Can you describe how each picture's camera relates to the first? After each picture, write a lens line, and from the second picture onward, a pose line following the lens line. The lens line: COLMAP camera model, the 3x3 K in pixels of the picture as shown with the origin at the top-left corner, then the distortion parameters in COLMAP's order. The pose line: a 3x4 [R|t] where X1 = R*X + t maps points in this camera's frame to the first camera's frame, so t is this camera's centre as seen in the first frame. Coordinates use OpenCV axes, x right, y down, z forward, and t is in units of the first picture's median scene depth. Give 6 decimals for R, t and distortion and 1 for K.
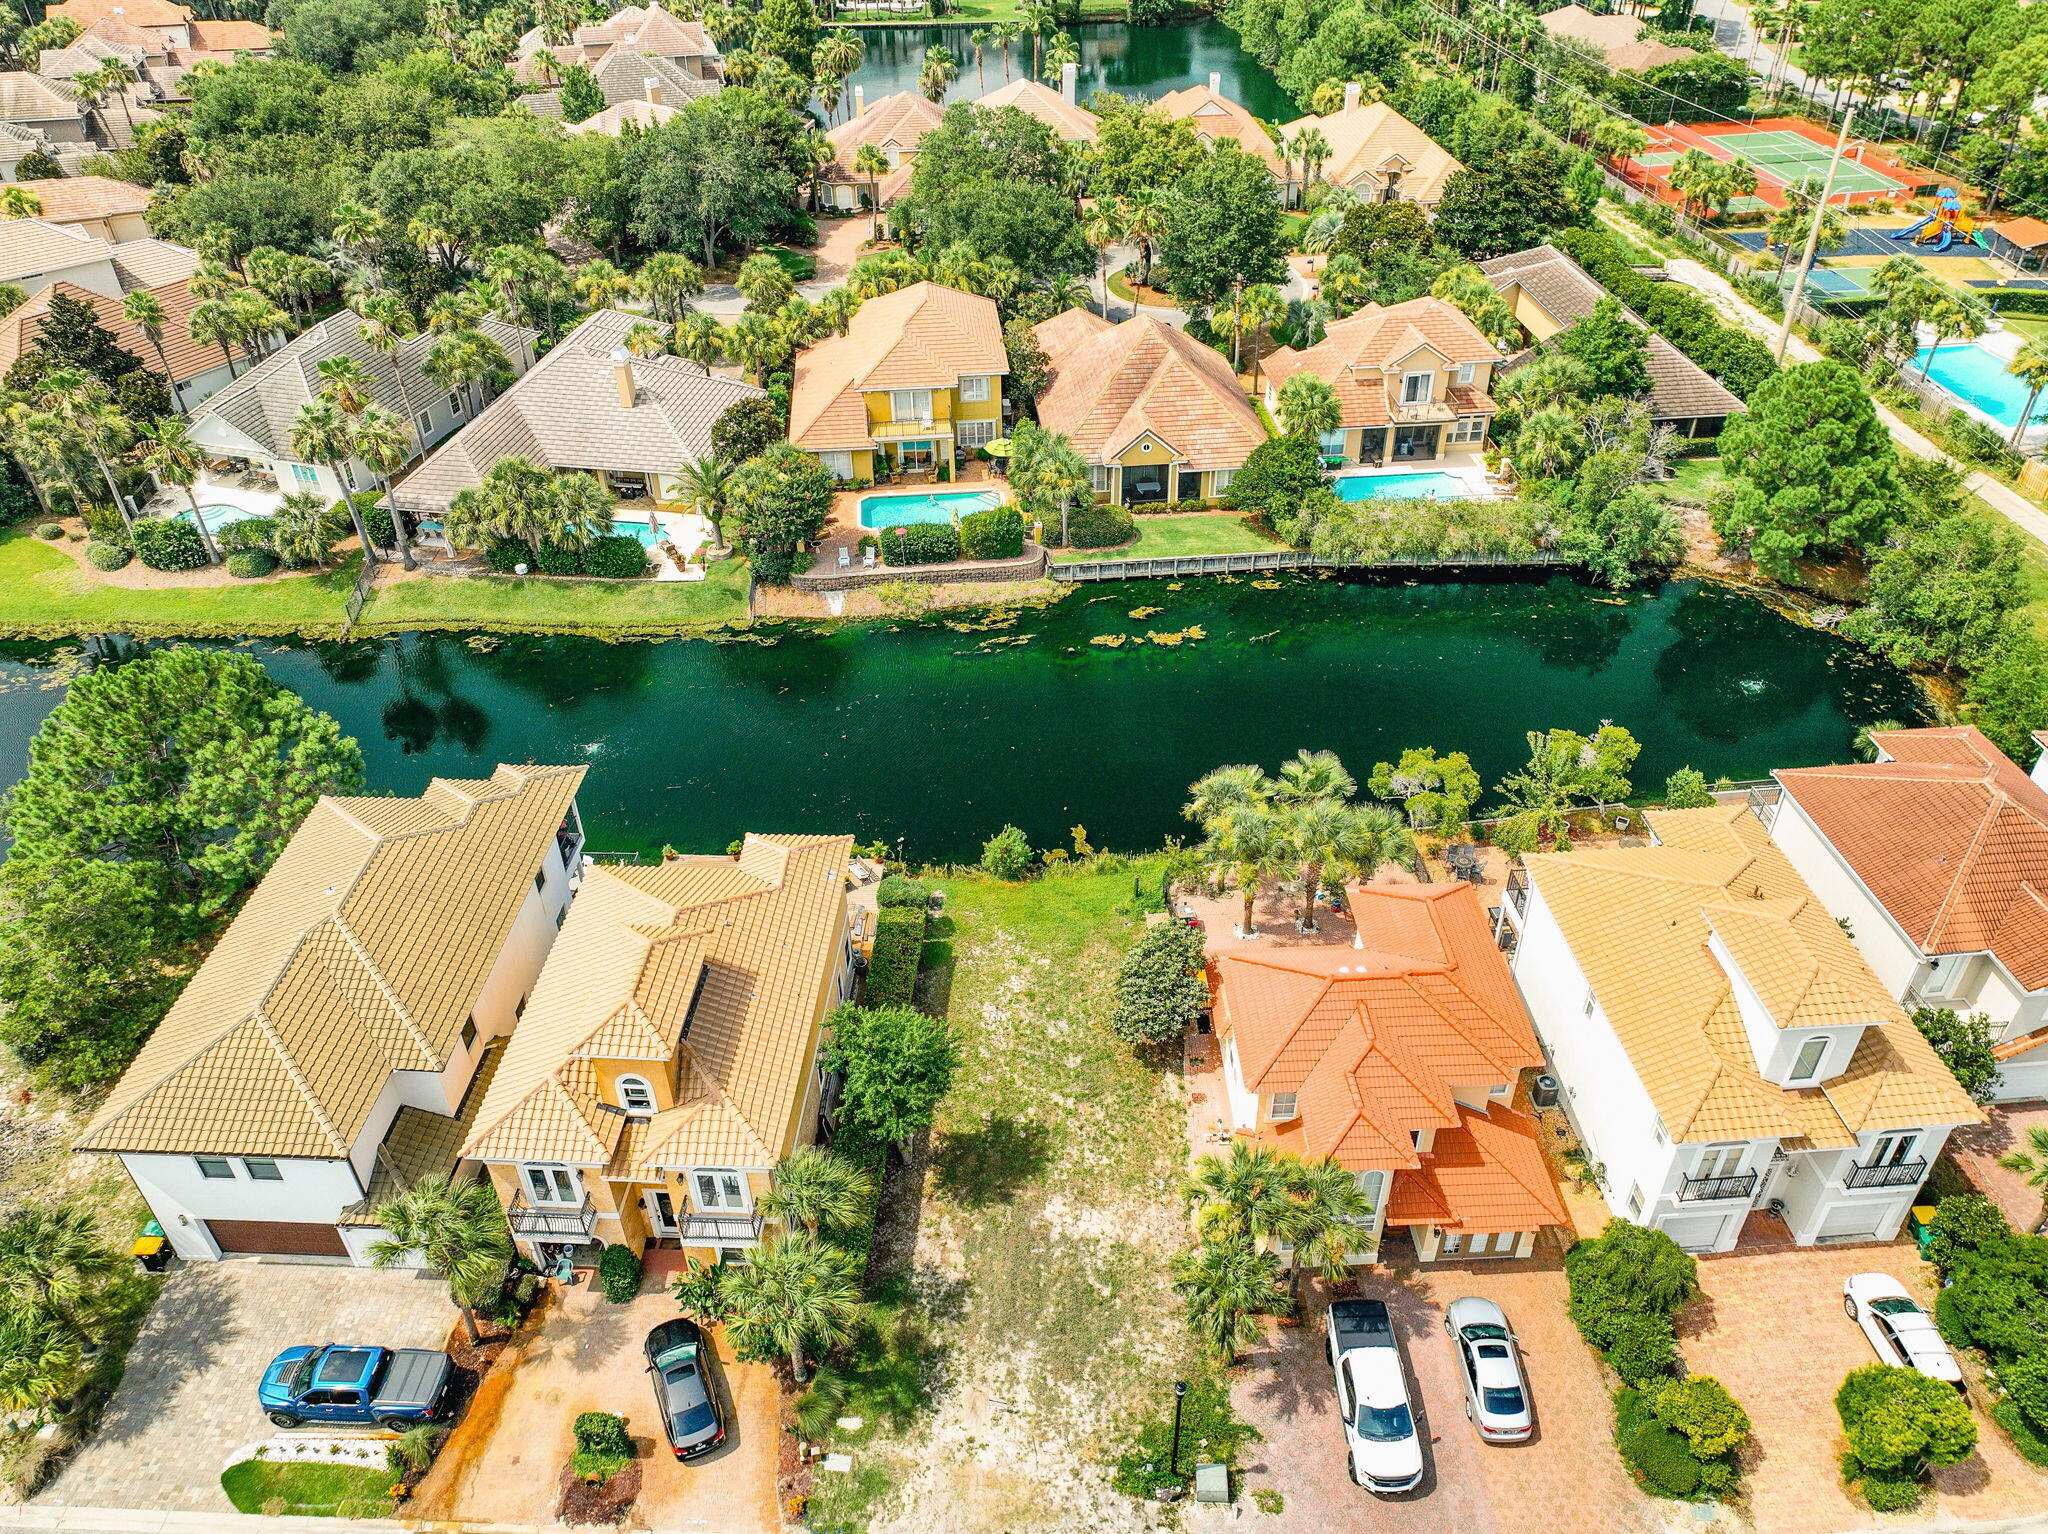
lens RADIAL K [[1485.0, 0, 1045.7], [0, 1485.0, 749.8], [0, 0, 1]] dist [0.000462, 0.017830]
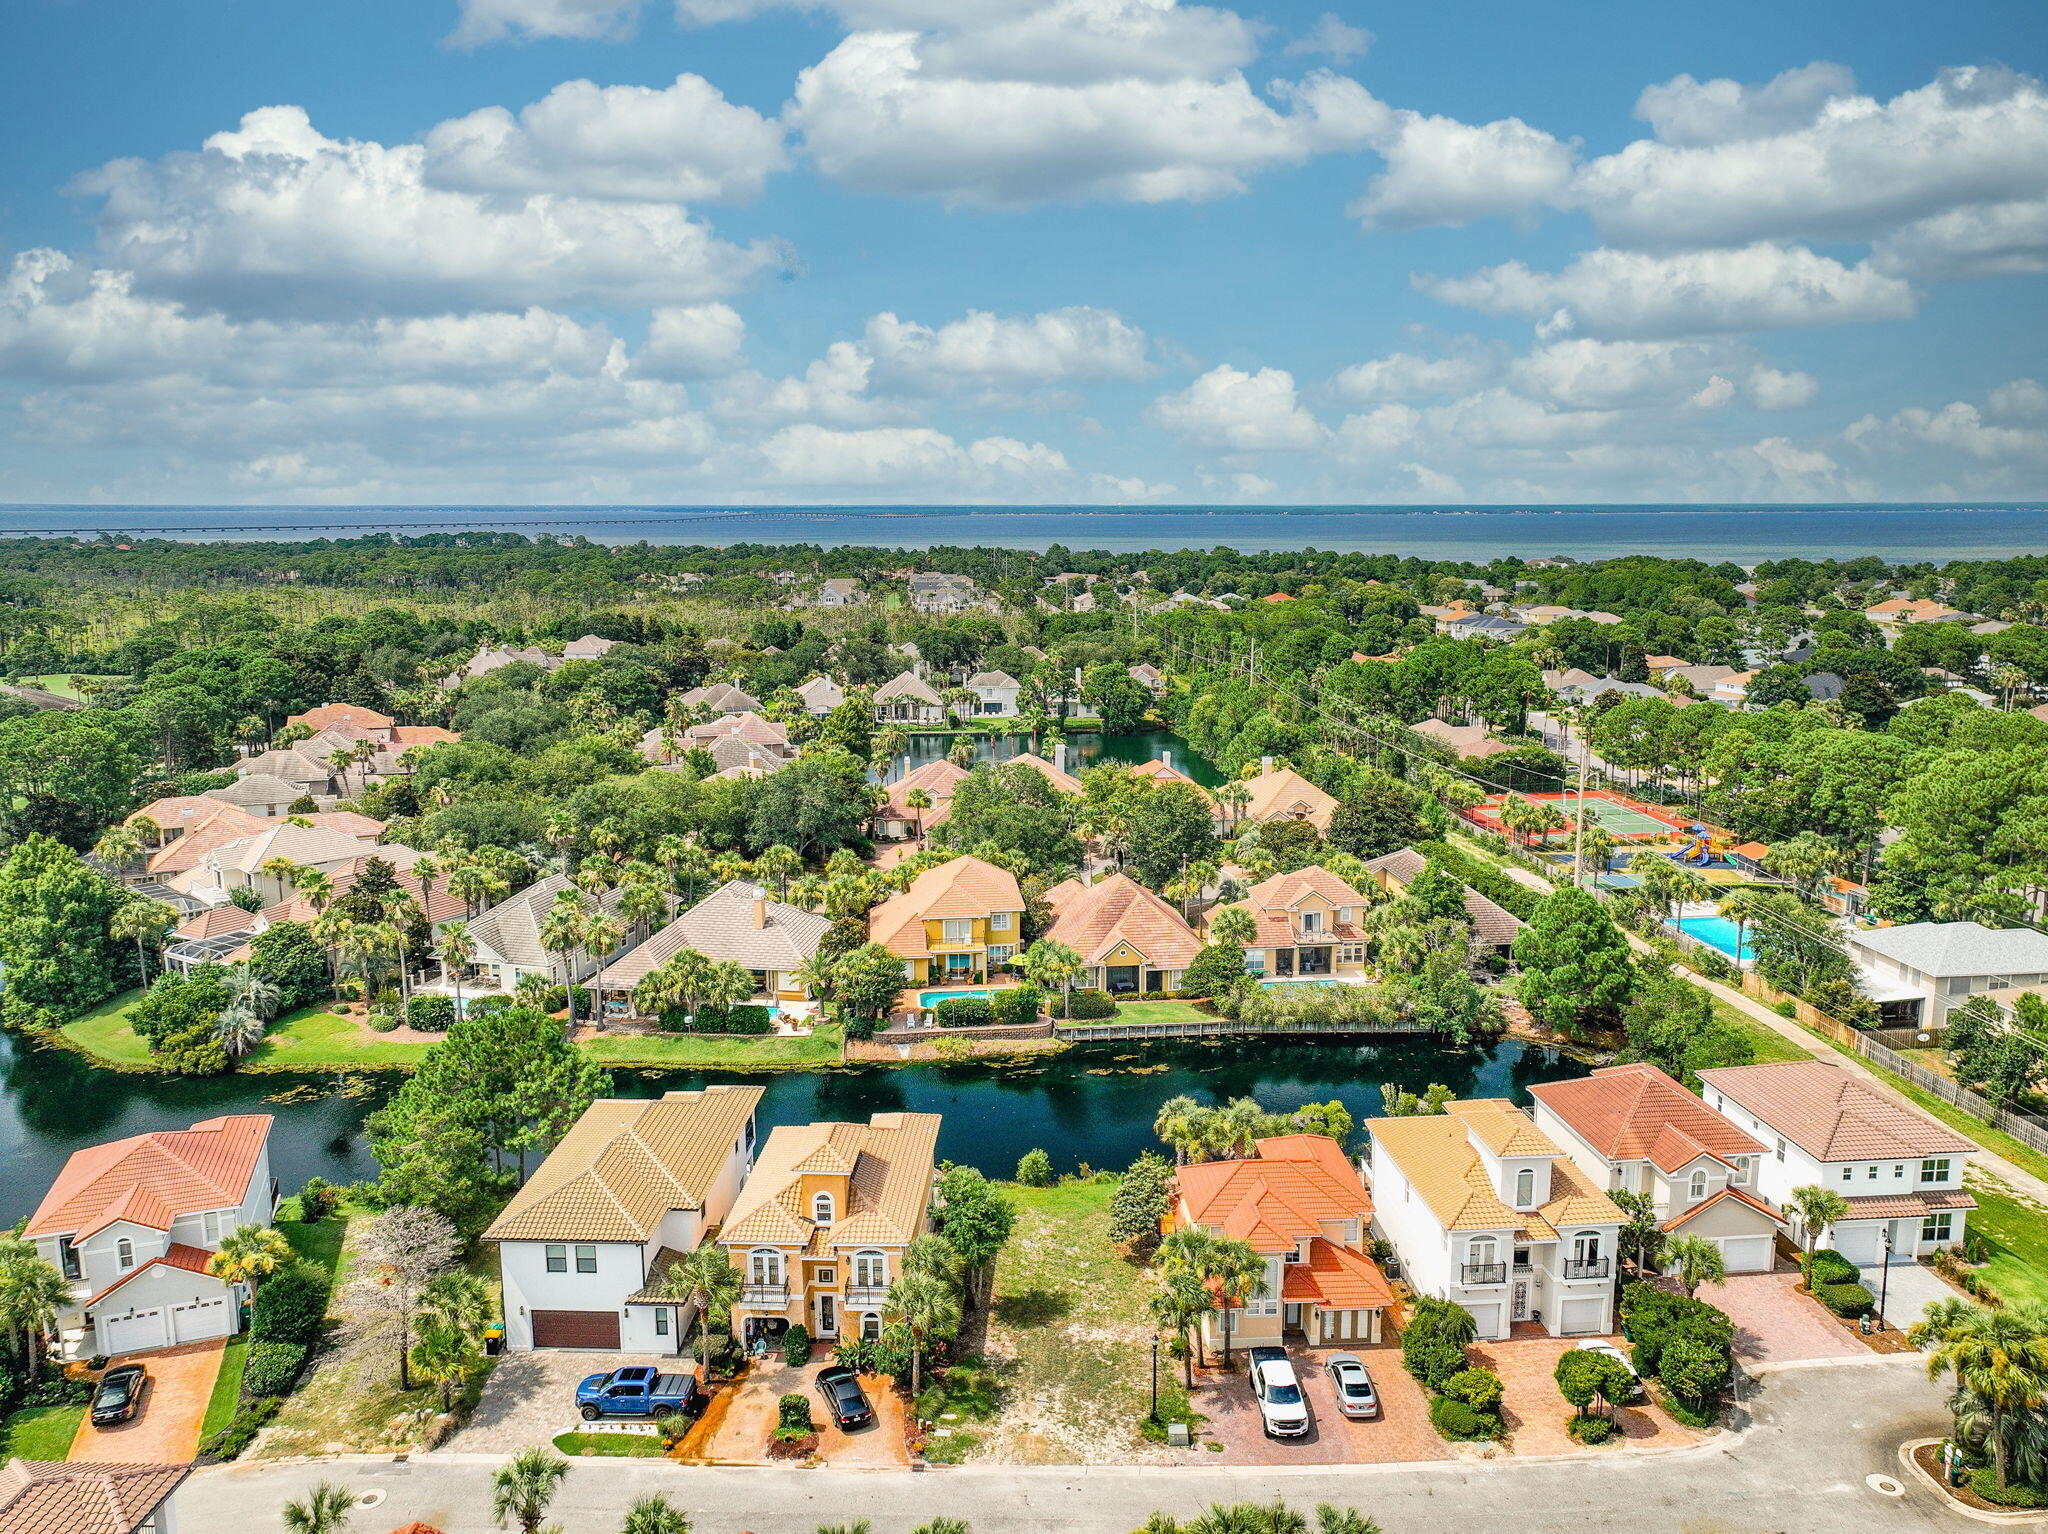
lens RADIAL K [[1485.0, 0, 1045.7], [0, 1485.0, 749.8], [0, 0, 1]] dist [0.000462, 0.017830]
pose [[0.999896, 0.004816, 0.013631, -0.027373], [0.001863, 0.892087, -0.451860, 0.271155], [-0.014336, 0.451838, 0.891985, -0.368156]]
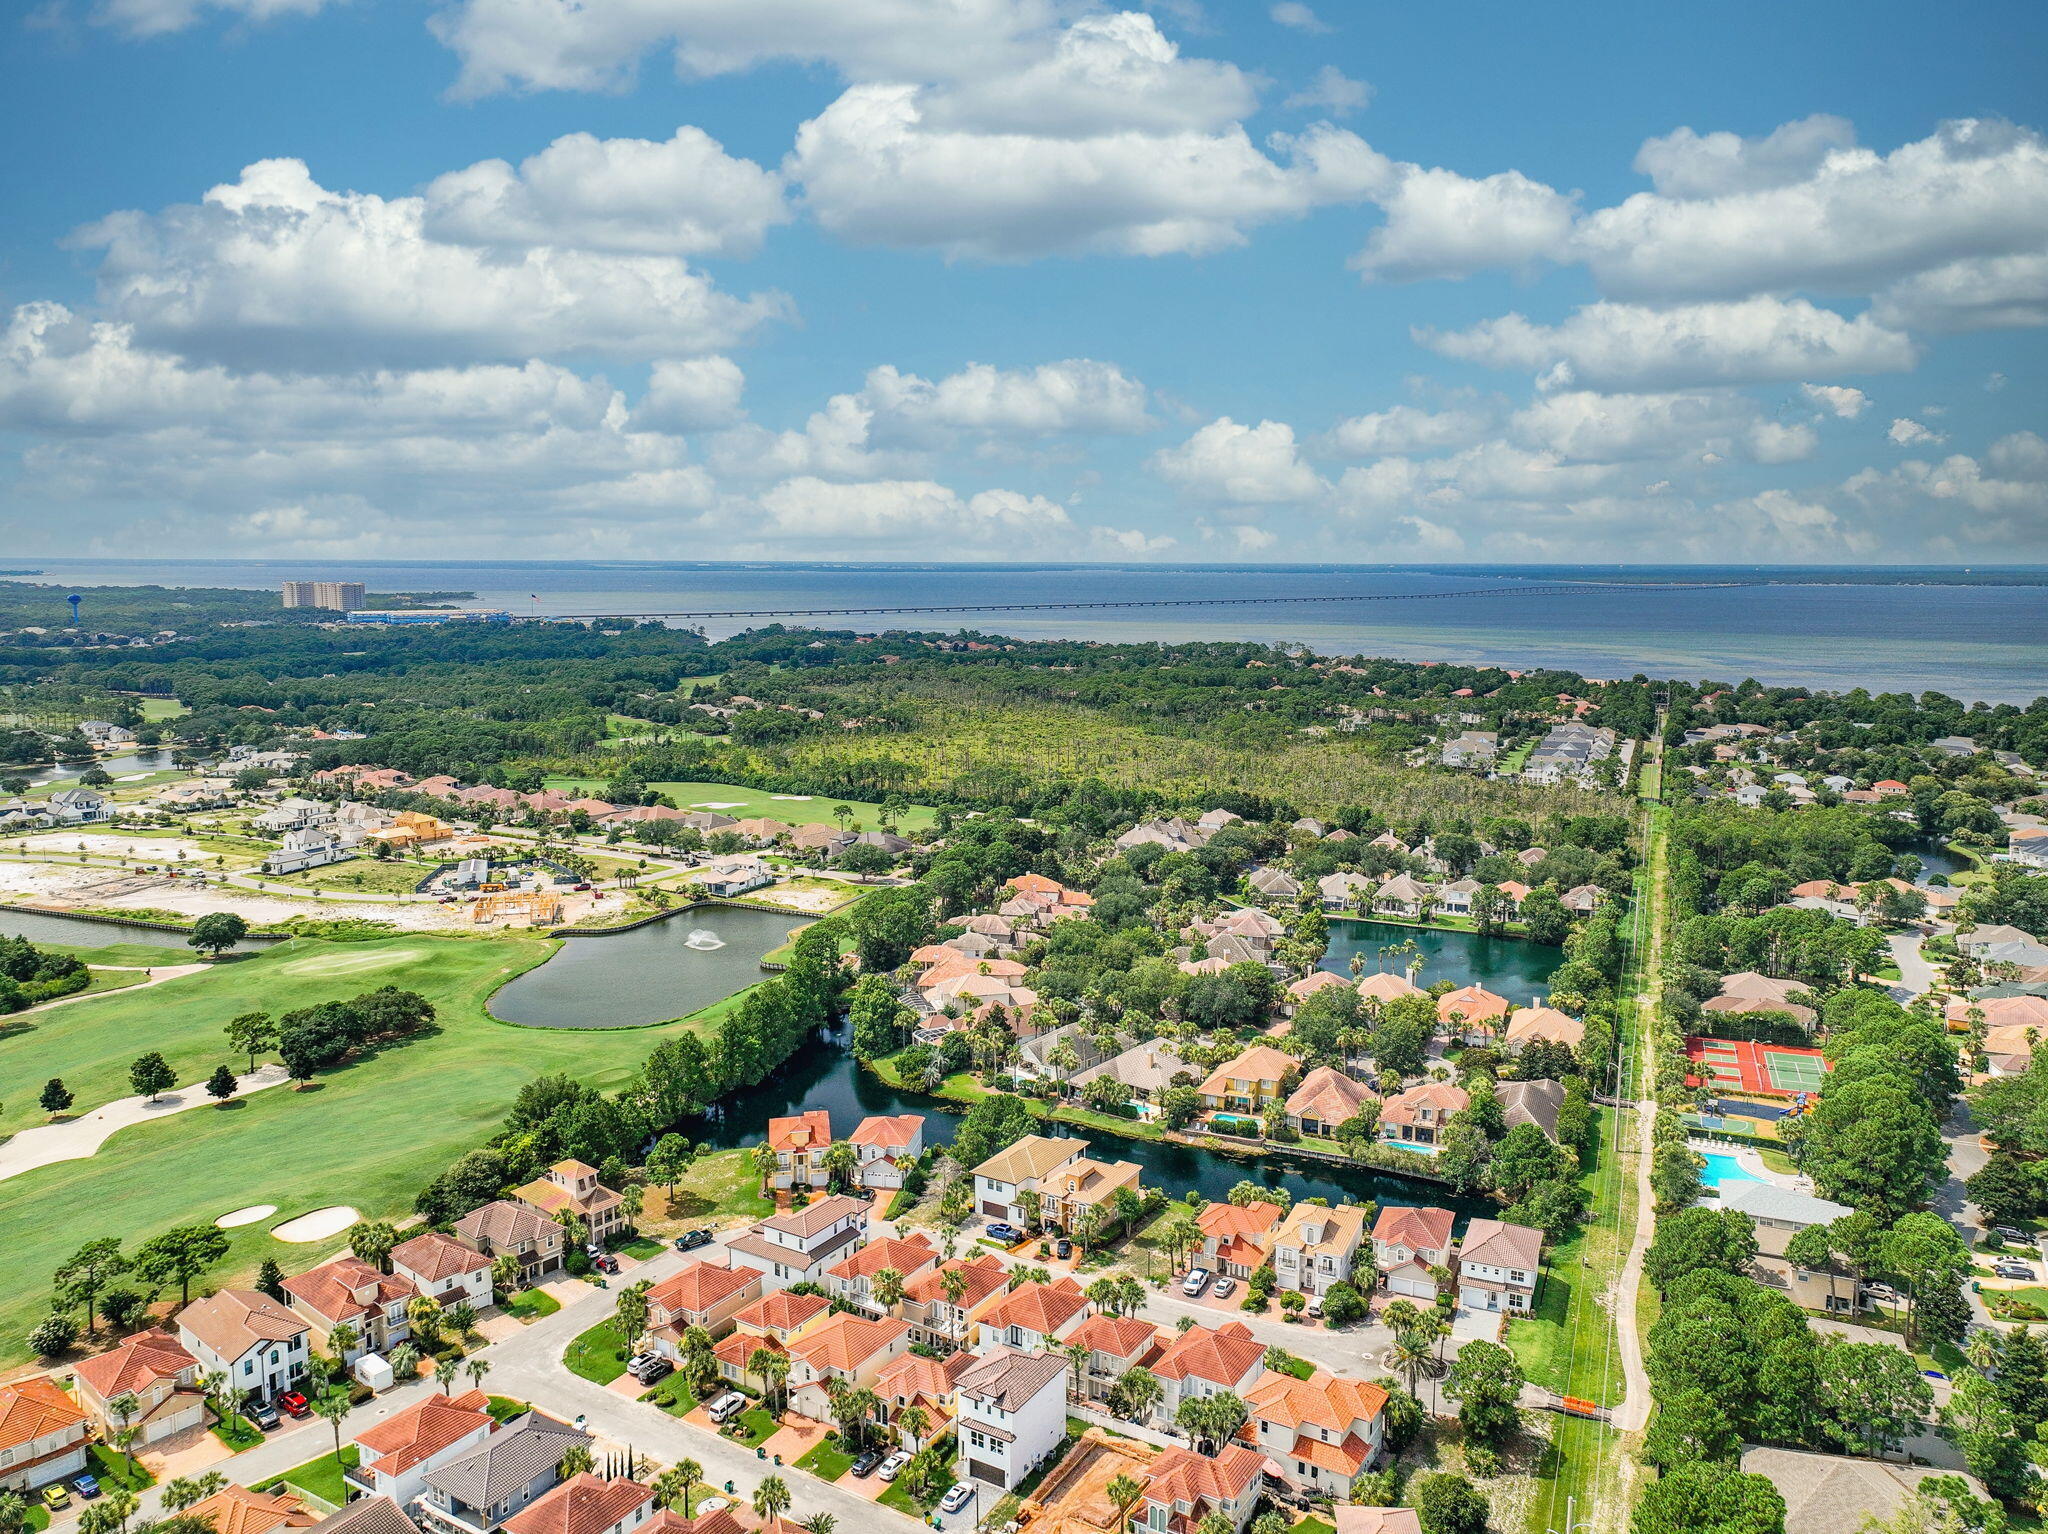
lens RADIAL K [[1498.7, 0, 1049.8], [0, 1498.7, 765.5], [0, 0, 1]] dist [0.051761, 0.001901]
pose [[0.879224, 0.075819, -0.470336, 0.945330], [-0.289178, 0.869510, -0.400409, 0.523005], [0.378604, 0.488061, 0.786420, -1.798707]]
